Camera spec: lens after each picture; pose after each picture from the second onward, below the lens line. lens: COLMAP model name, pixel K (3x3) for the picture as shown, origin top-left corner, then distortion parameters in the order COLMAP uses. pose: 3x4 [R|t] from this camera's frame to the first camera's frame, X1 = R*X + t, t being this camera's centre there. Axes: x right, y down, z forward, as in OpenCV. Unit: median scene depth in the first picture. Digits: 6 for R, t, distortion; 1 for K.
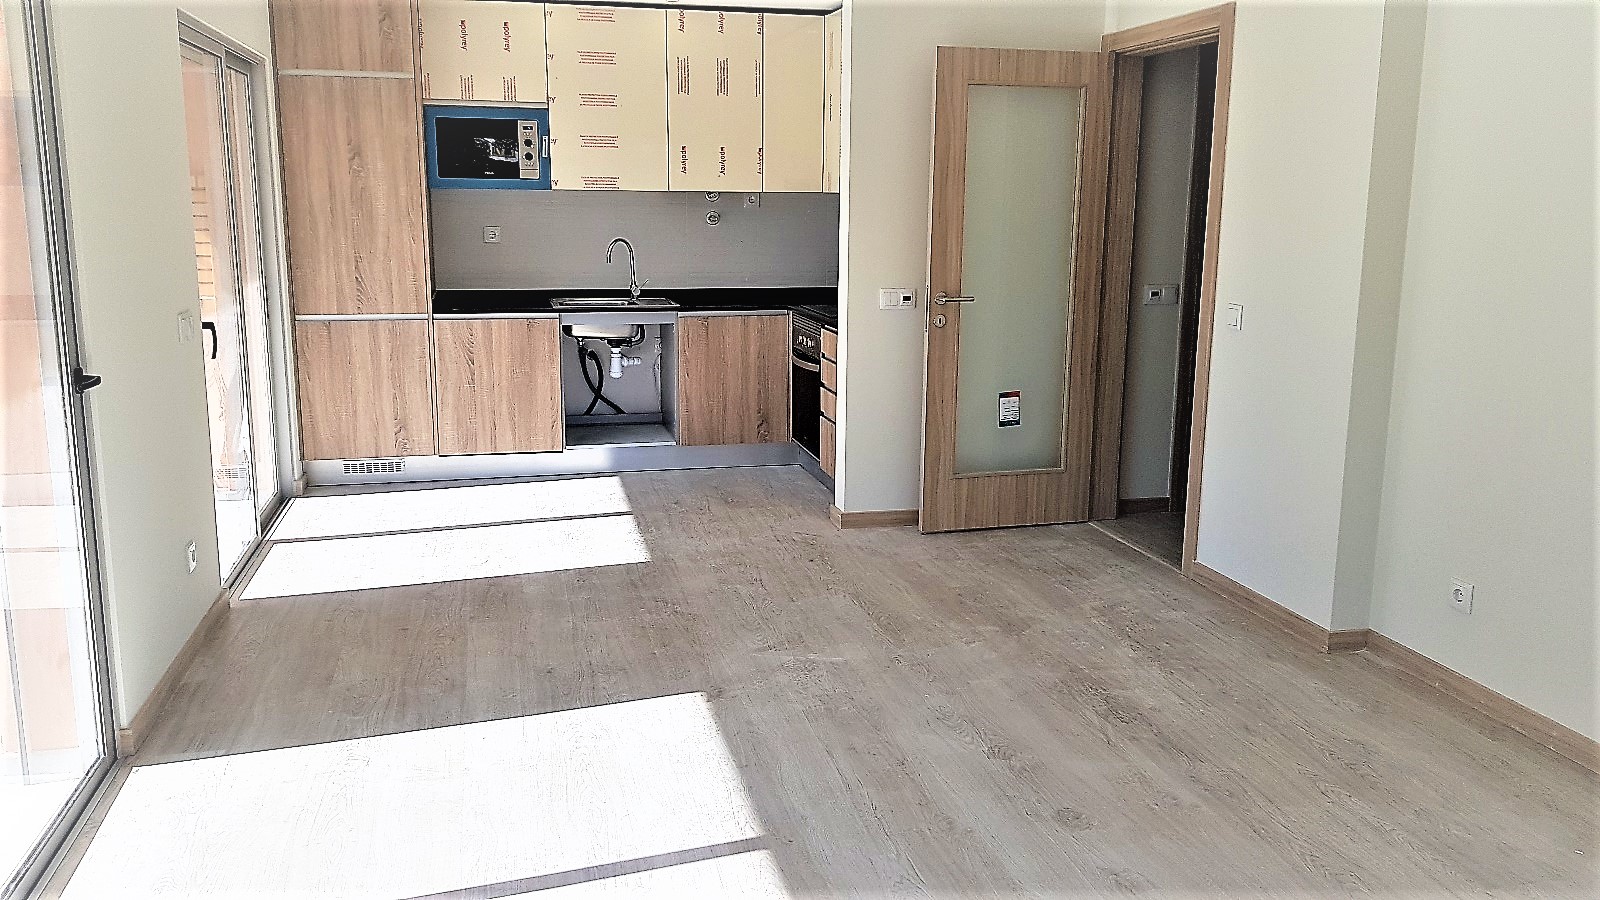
lens RADIAL K [[1236.3, 0, 807.8], [0, 1236.3, 408.8], [0, 0, 1]] dist [0.059691, -0.091754]
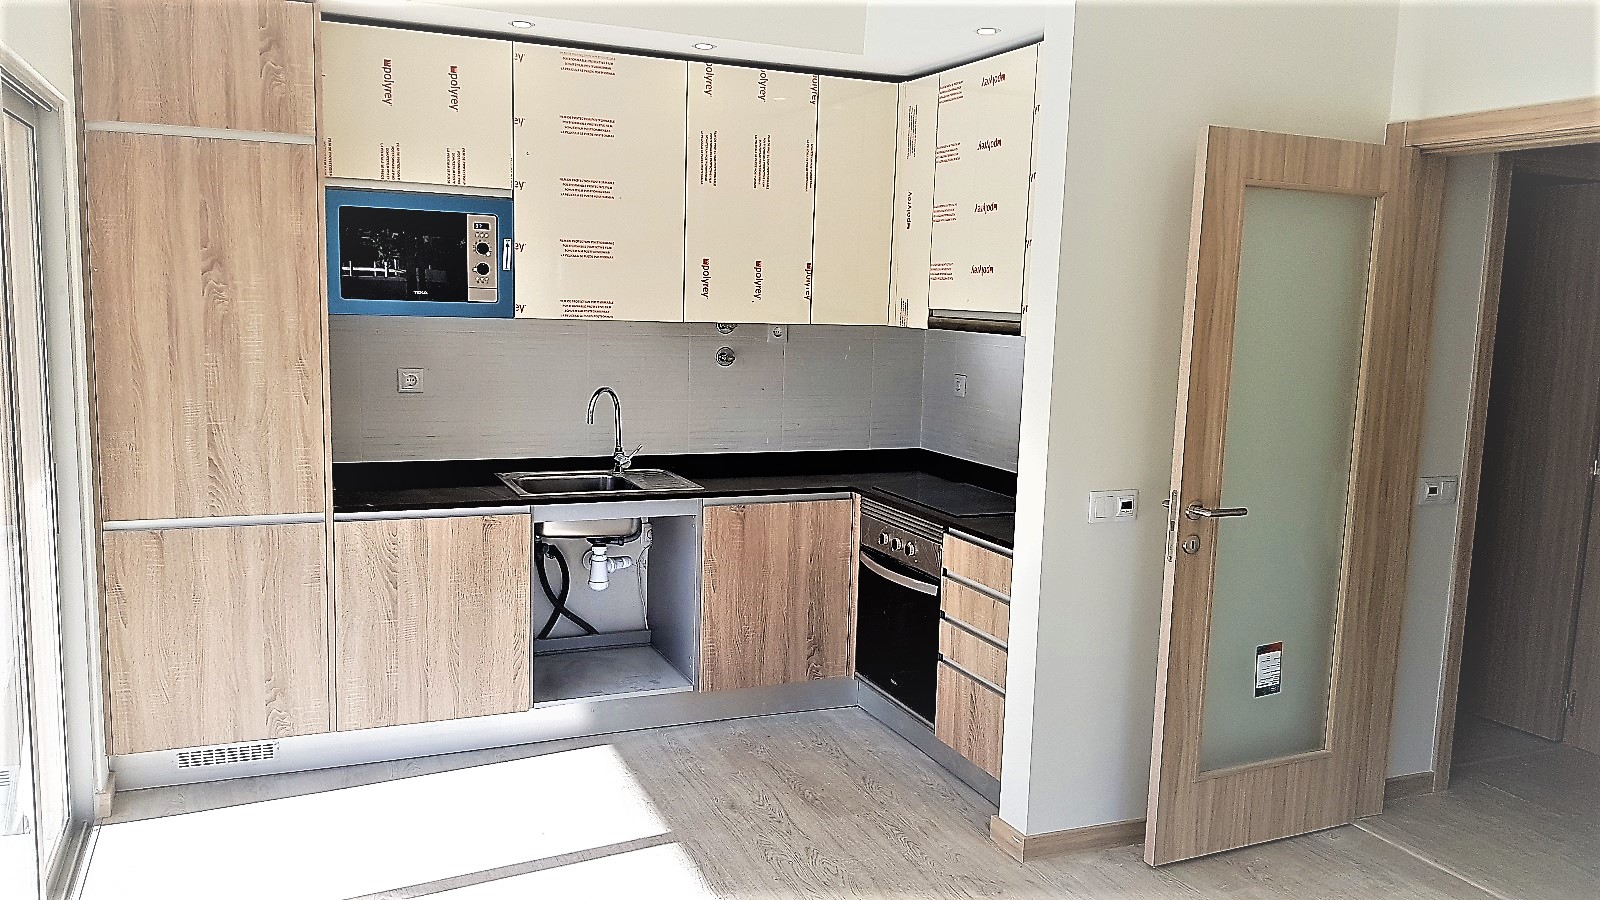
lens RADIAL K [[1236.3, 0, 814.2], [0, 1236.3, 452.2], [0, 0, 1]] dist [0.059691, -0.091754]
pose [[0.985571, -0.000136, 0.169261, -0.171234], [0.006730, 0.999240, -0.038390, -0.082845], [-0.169127, 0.038975, 0.984823, 0.337821]]
